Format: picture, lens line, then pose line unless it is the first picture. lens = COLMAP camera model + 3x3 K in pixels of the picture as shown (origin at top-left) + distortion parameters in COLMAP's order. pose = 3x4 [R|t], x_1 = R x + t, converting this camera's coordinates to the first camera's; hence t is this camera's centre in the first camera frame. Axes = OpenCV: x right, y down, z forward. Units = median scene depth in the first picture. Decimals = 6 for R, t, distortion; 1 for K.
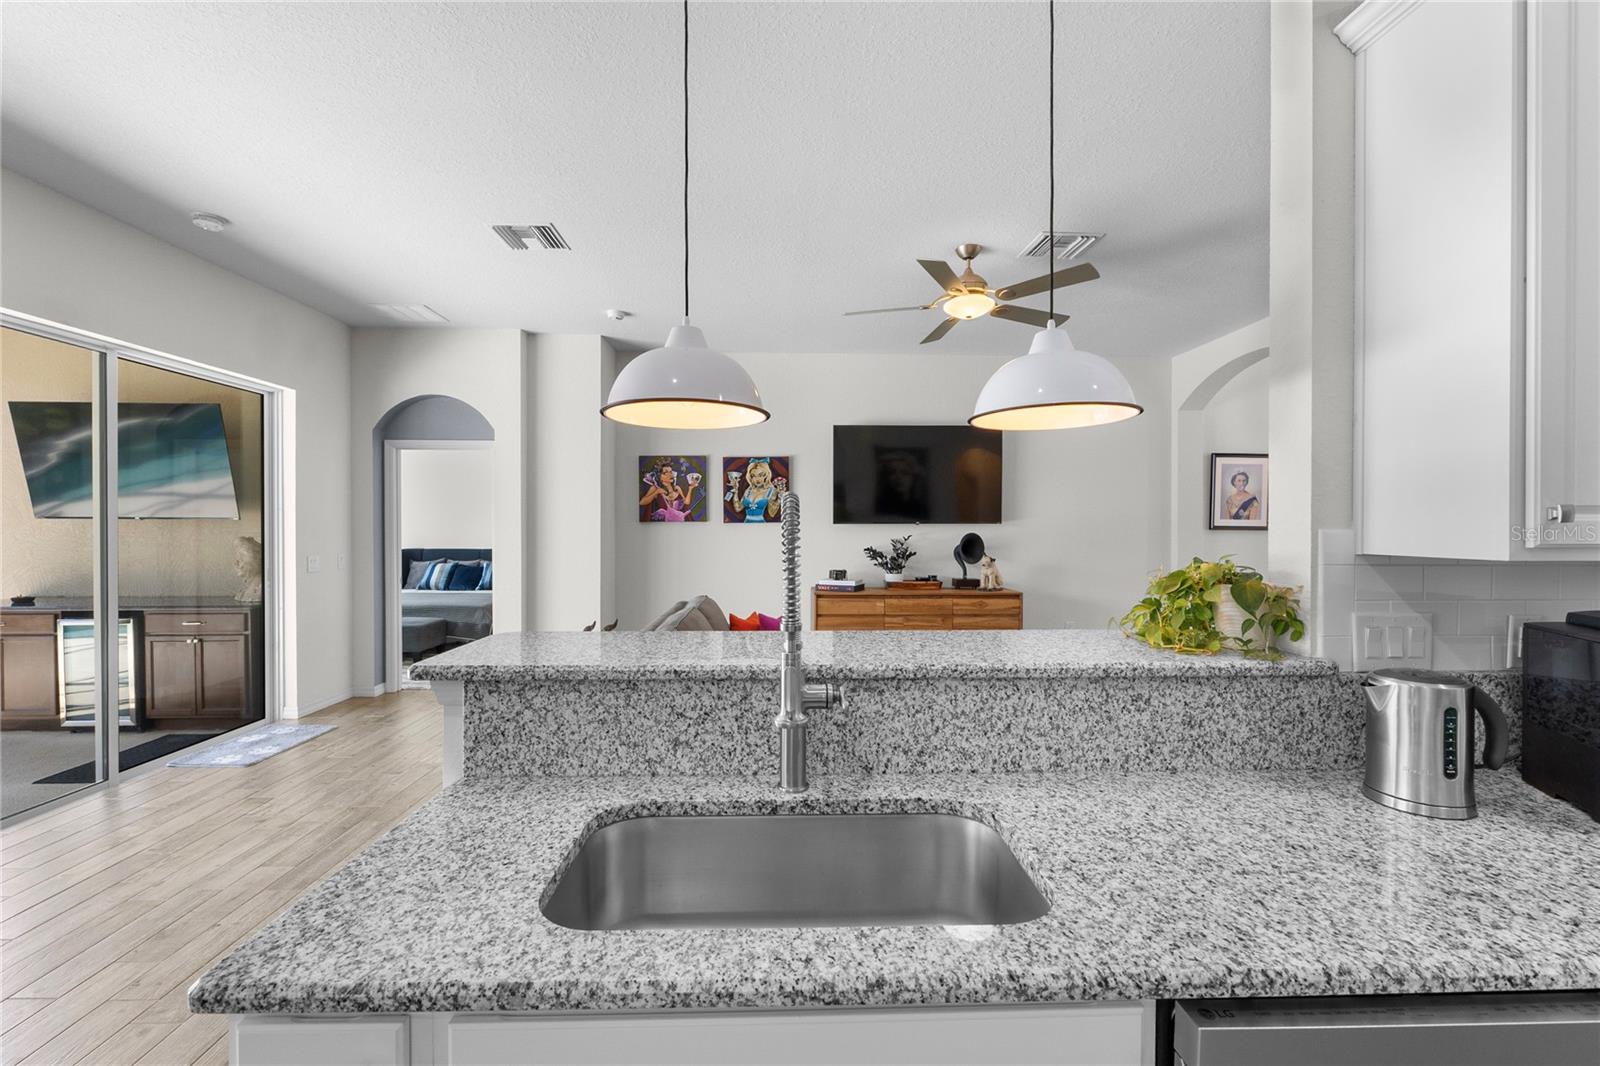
lens RADIAL K [[671.5, 0, 797.4], [0, 671.5, 532.7], [0, 0, 1]] dist [-0.006465, -0.000544]
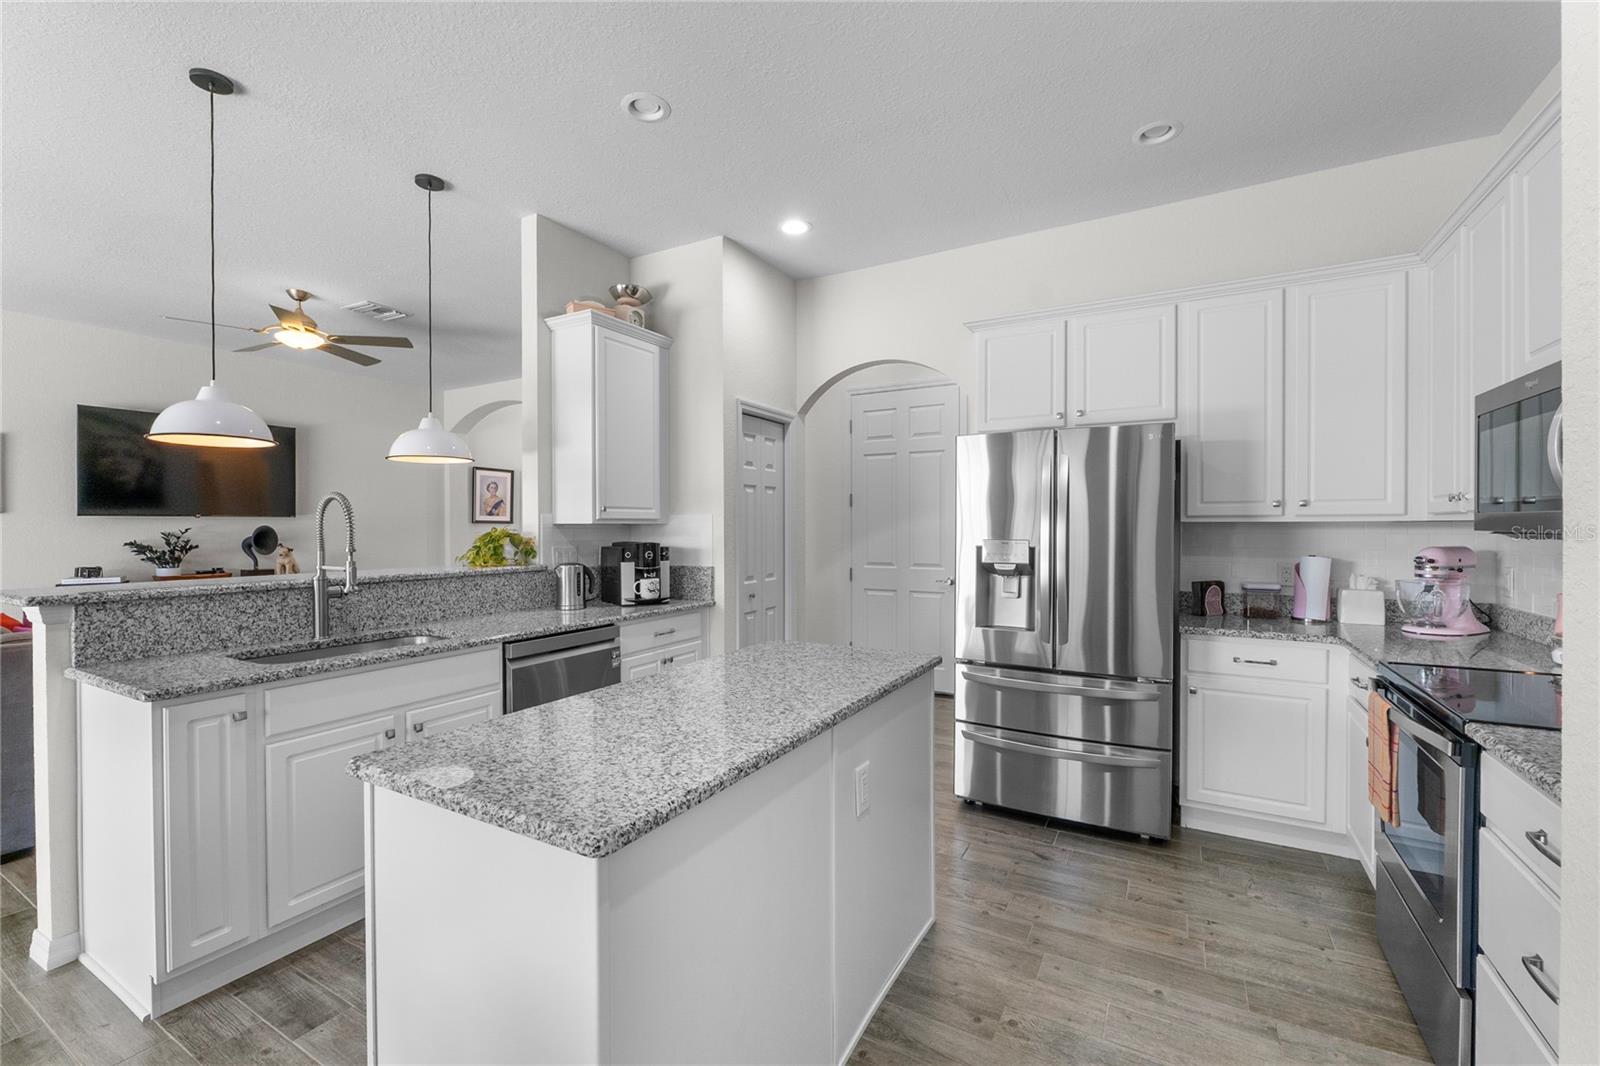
lens RADIAL K [[671.5, 0, 797.4], [0, 671.5, 532.7], [0, 0, 1]] dist [-0.006465, -0.000544]
pose [[0.517537, -0.010410, 0.855597, -0.876251], [0.010402, 0.999929, 0.005873, 0.058994], [-0.855597, 0.005860, 0.517609, -1.127672]]
